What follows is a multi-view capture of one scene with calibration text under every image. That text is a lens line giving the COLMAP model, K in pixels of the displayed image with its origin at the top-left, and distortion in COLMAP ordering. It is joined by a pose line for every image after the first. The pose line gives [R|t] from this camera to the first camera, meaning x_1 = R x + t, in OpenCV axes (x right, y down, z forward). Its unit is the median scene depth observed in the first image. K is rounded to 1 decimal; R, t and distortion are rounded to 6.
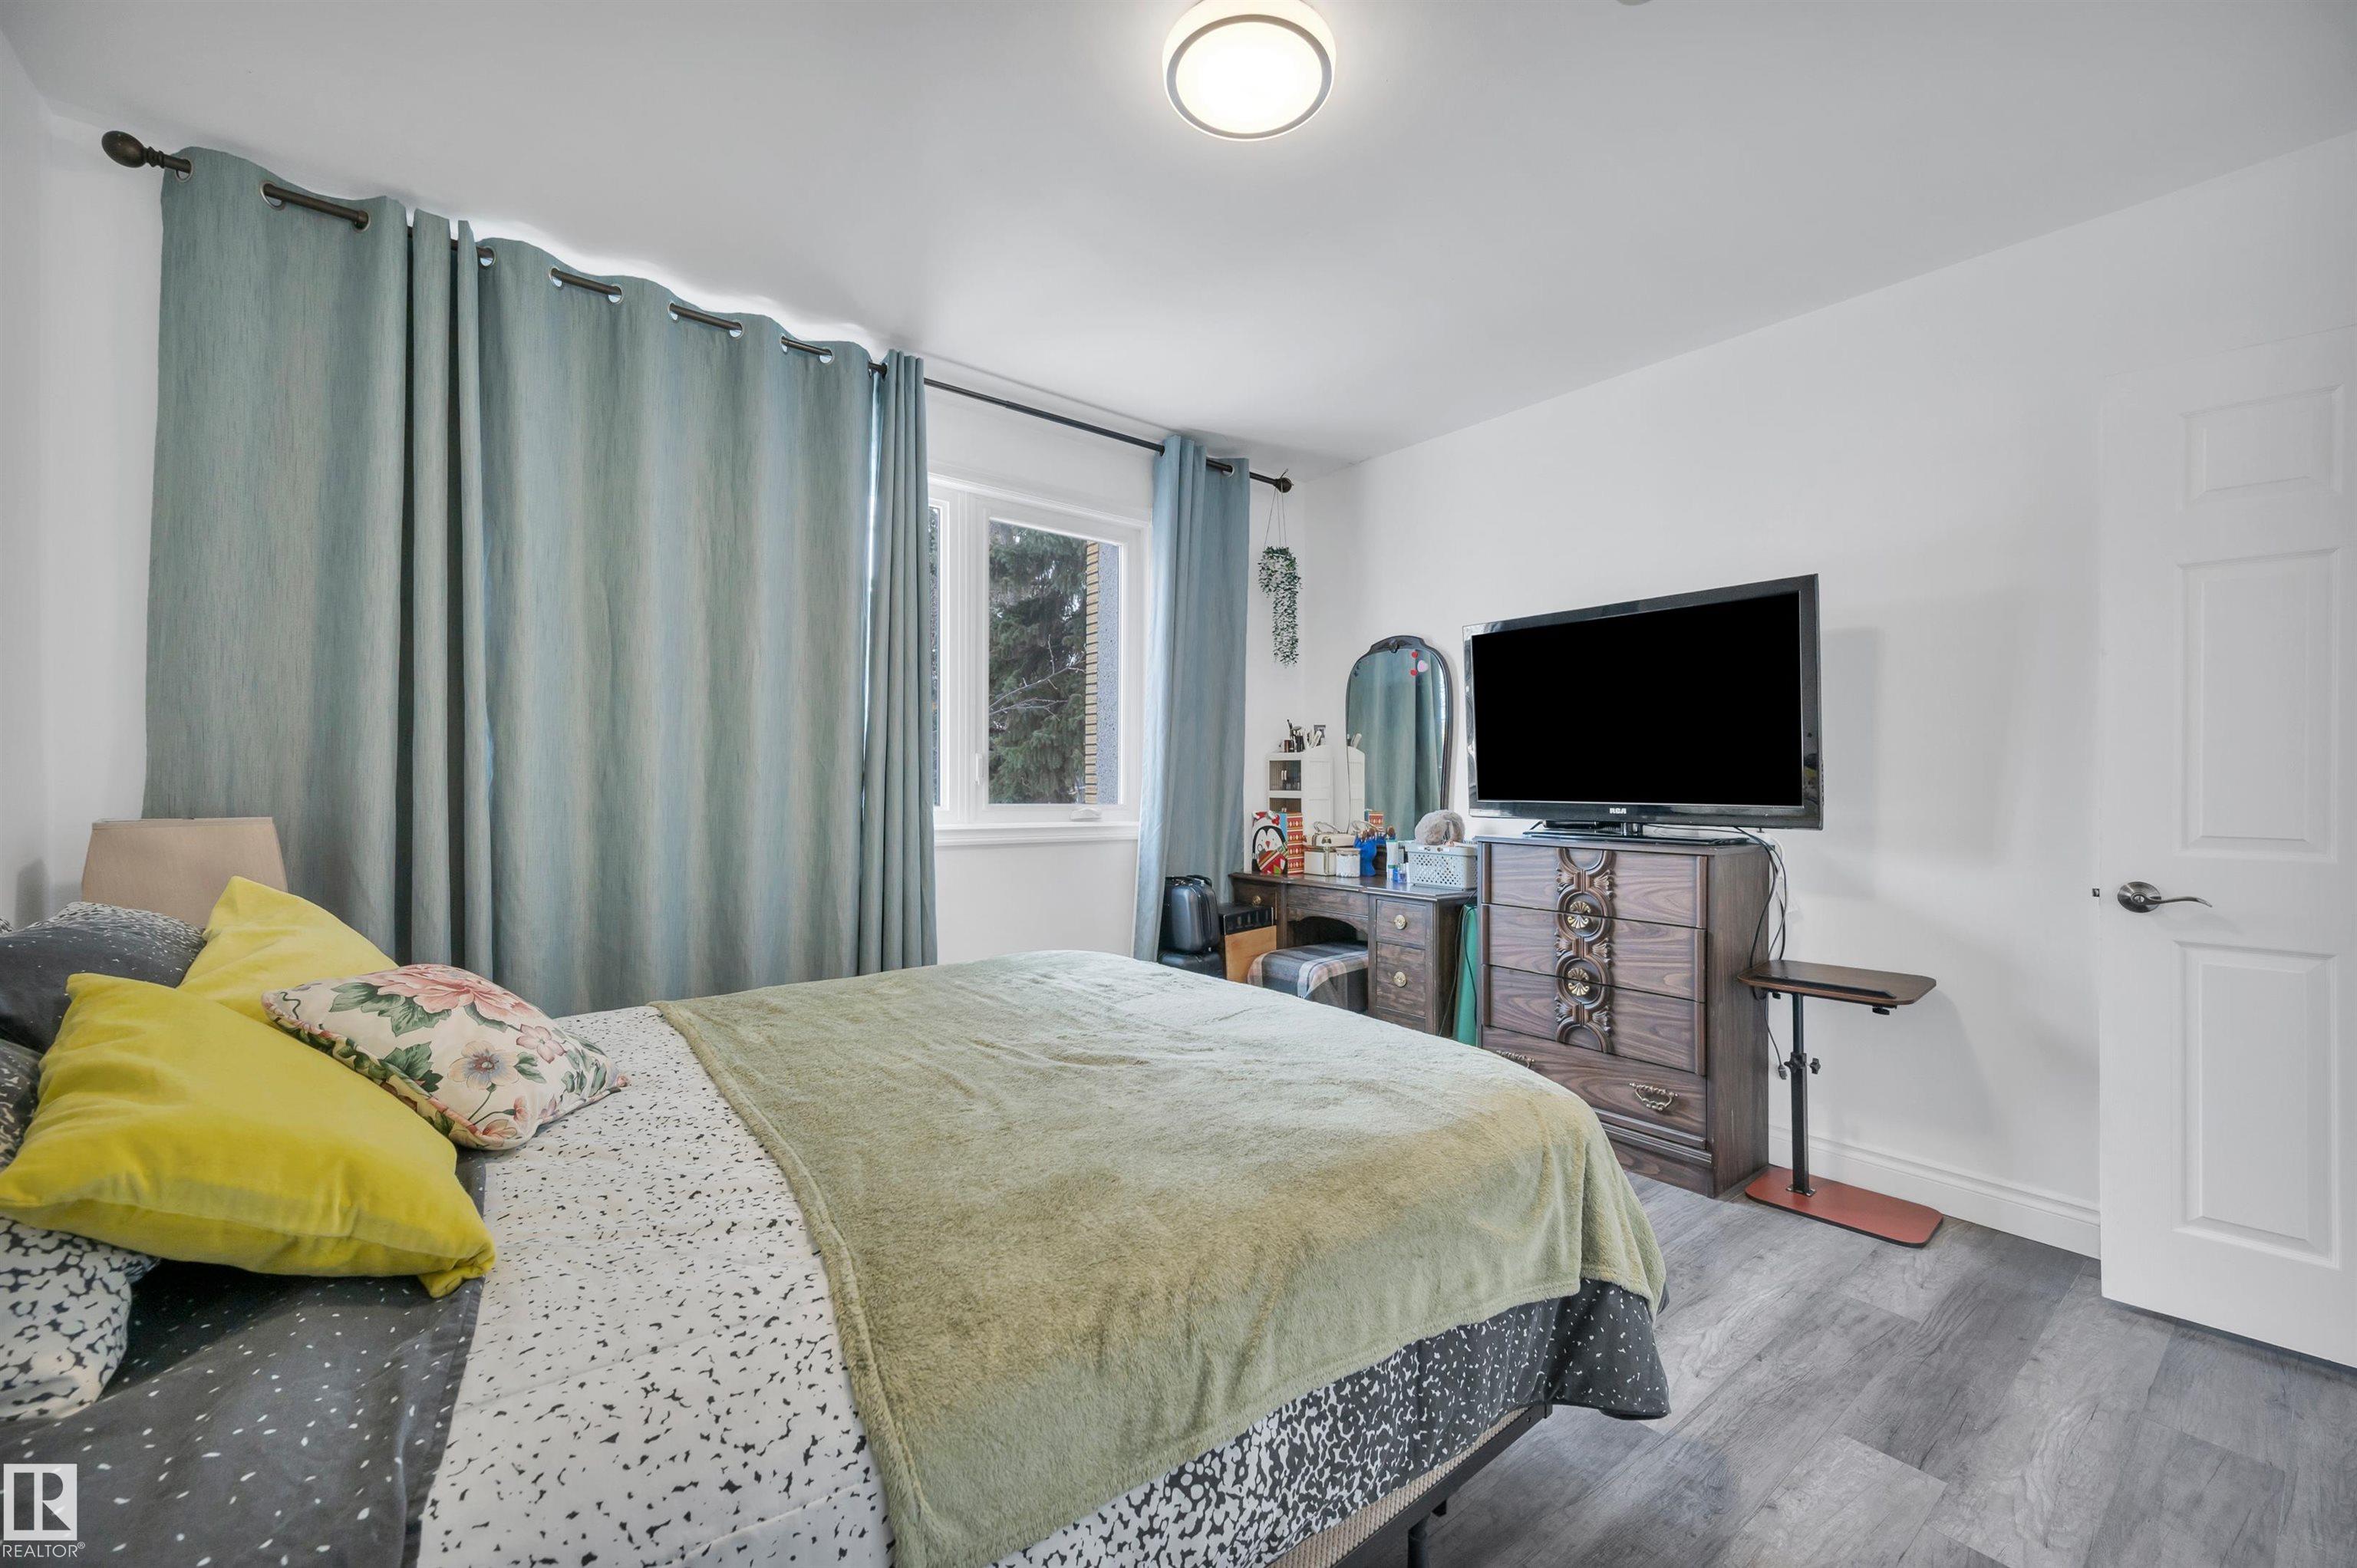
lens RADIAL K [[951.6, 0, 1167.8], [0, 951.6, 789.7], [0, 0, 1]] dist [0.000062, -0.000106]
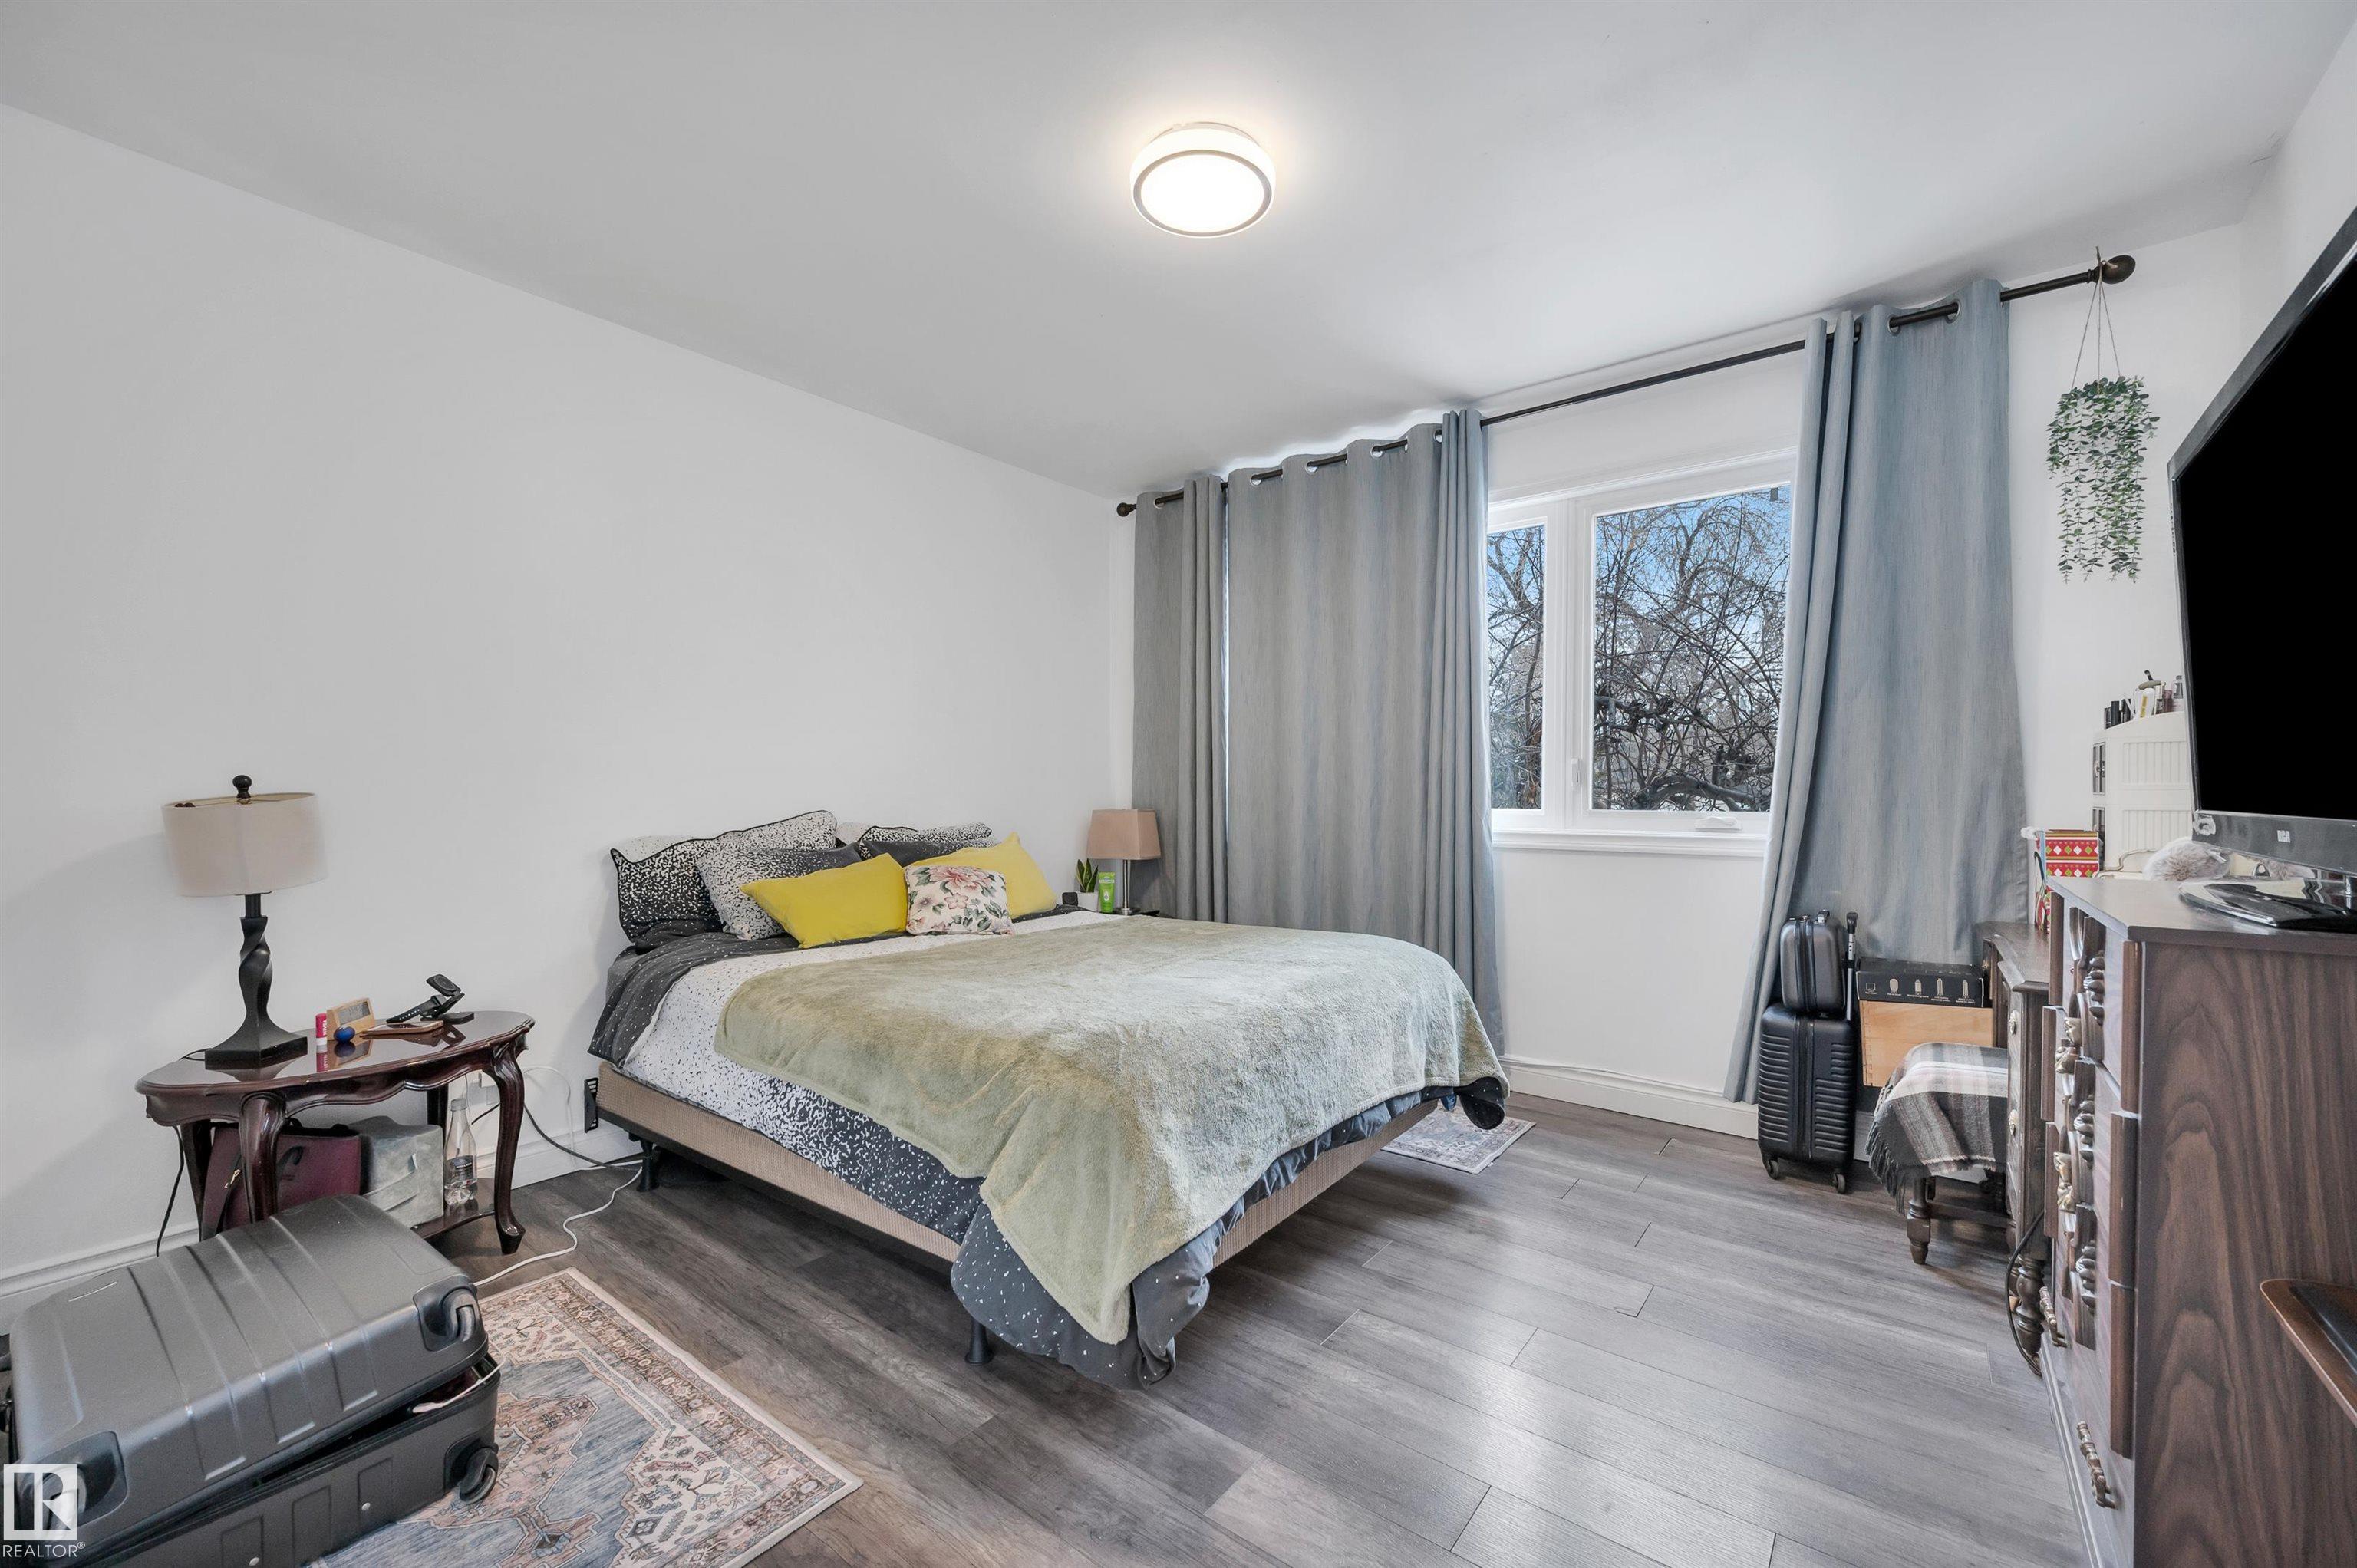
lens RADIAL K [[951.6, 0, 1167.8], [0, 951.6, 789.7], [0, 0, 1]] dist [0.000062, -0.000106]
pose [[0.219136, -0.002800, -0.975690, 0.810849], [0.005043, 0.999986, -0.001737, -0.006838], [0.975681, -0.004539, 0.219147, 0.442701]]
